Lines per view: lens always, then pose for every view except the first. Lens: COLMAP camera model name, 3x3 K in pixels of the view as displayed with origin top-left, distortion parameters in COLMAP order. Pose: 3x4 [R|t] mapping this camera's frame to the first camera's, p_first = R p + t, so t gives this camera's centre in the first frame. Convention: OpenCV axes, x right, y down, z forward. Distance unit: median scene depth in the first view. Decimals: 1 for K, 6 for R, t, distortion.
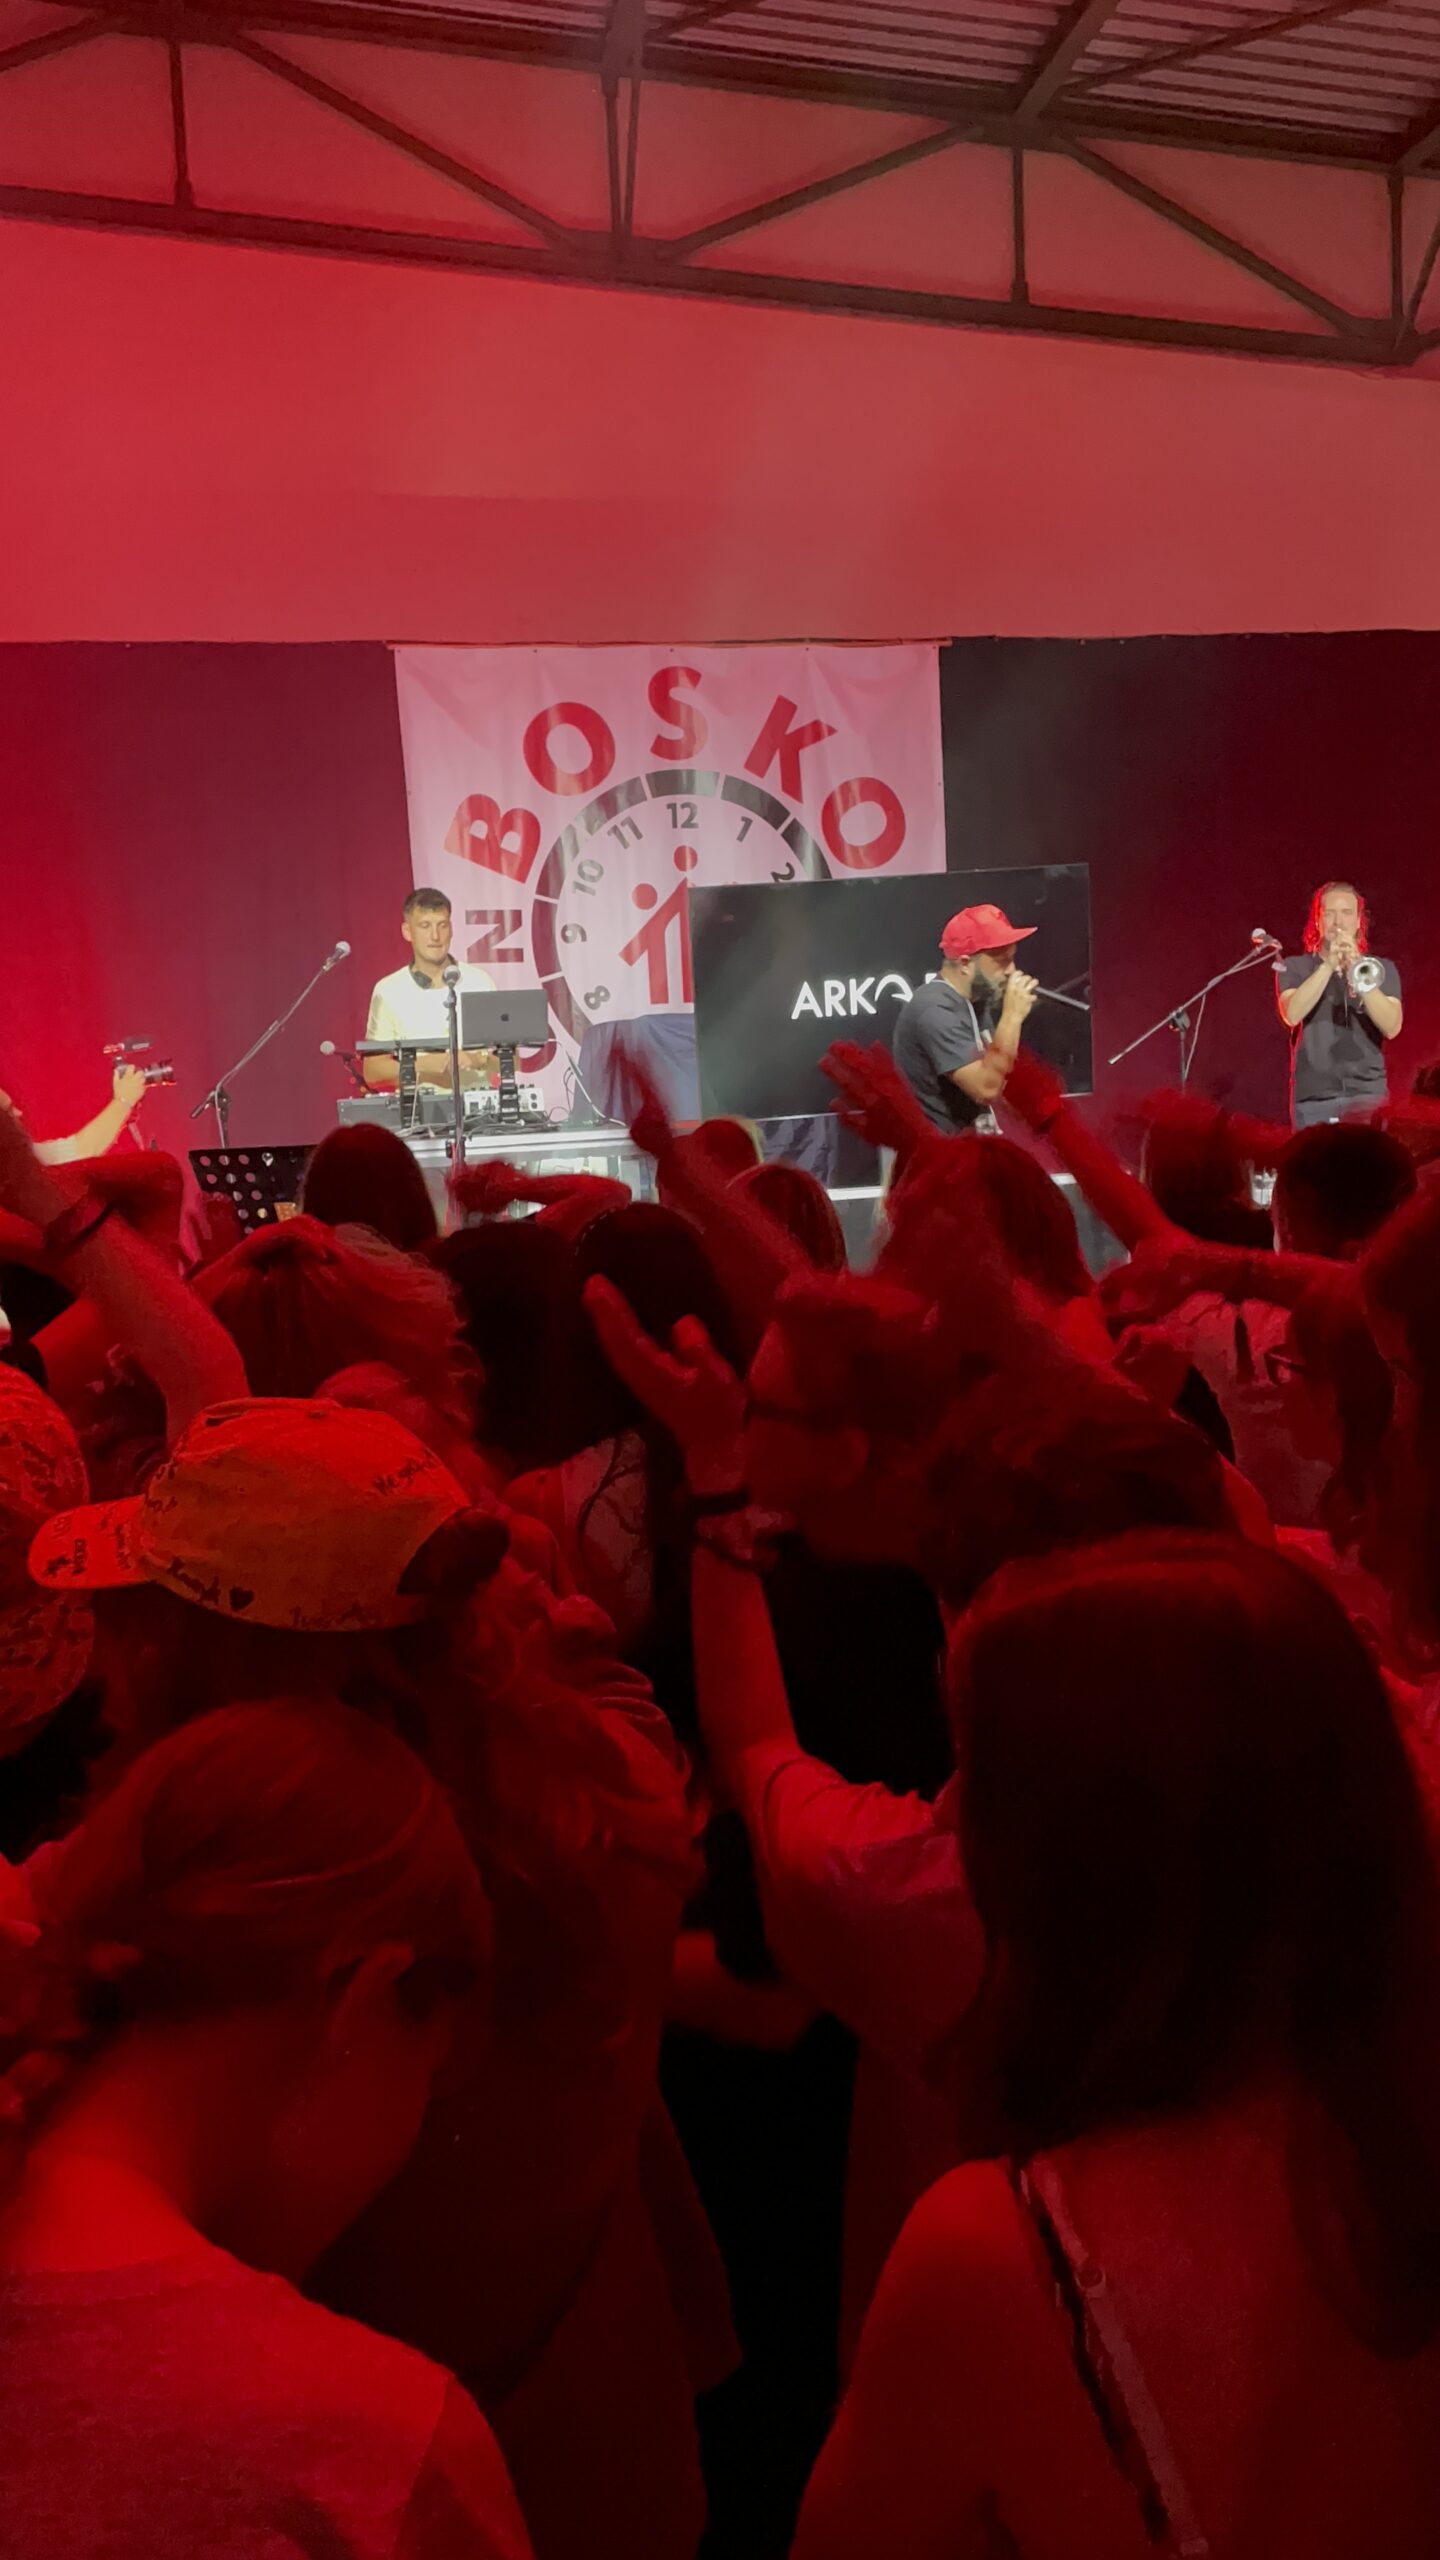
lens RADIAL K [[2271.0, 0, 747.9], [0, 2271.0, 1283.6], [0, 0, 1]] dist [0.094966, -0.107754]
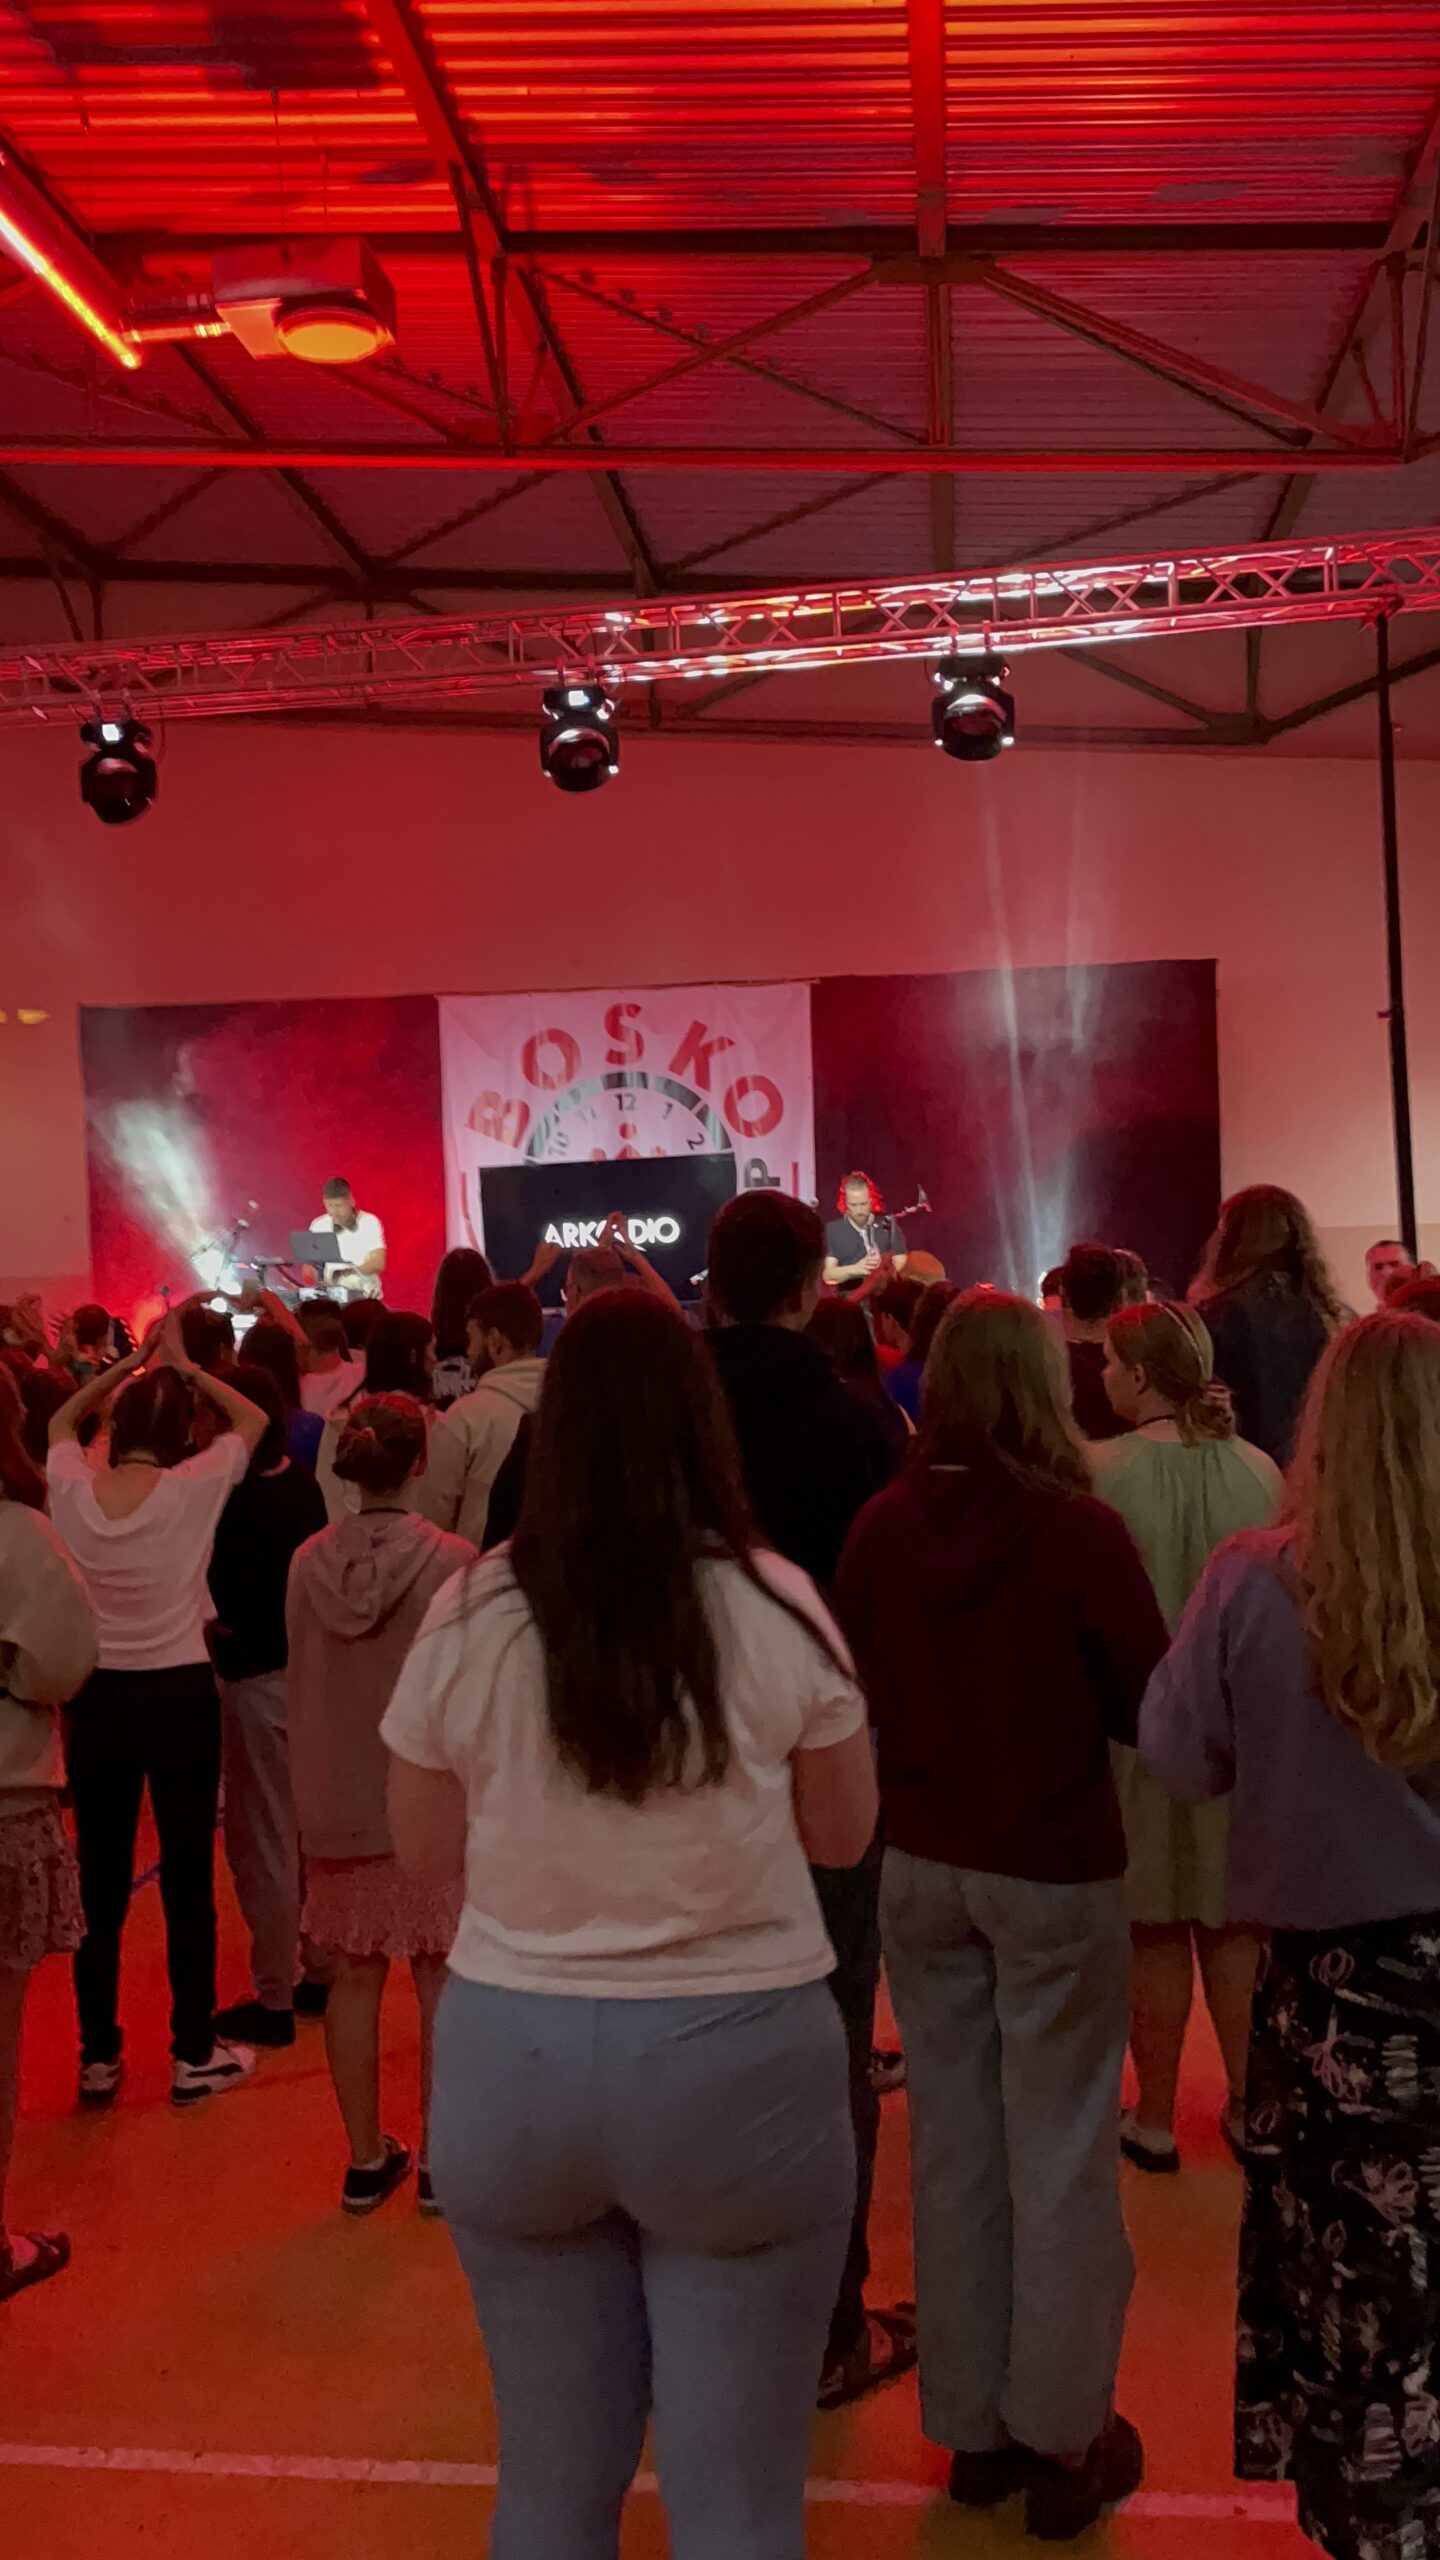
lens RADIAL K [[2271.0, 0, 728.6], [0, 2271.0, 1301.7], [0, 0, 1]] dist [0.094966, -0.107754]
pose [[0.952856, 0.023687, -0.302498, 0.482031], [-0.044734, 0.997021, -0.062837, 0.012071], [0.300108, 0.073407, 0.951077, -0.366036]]
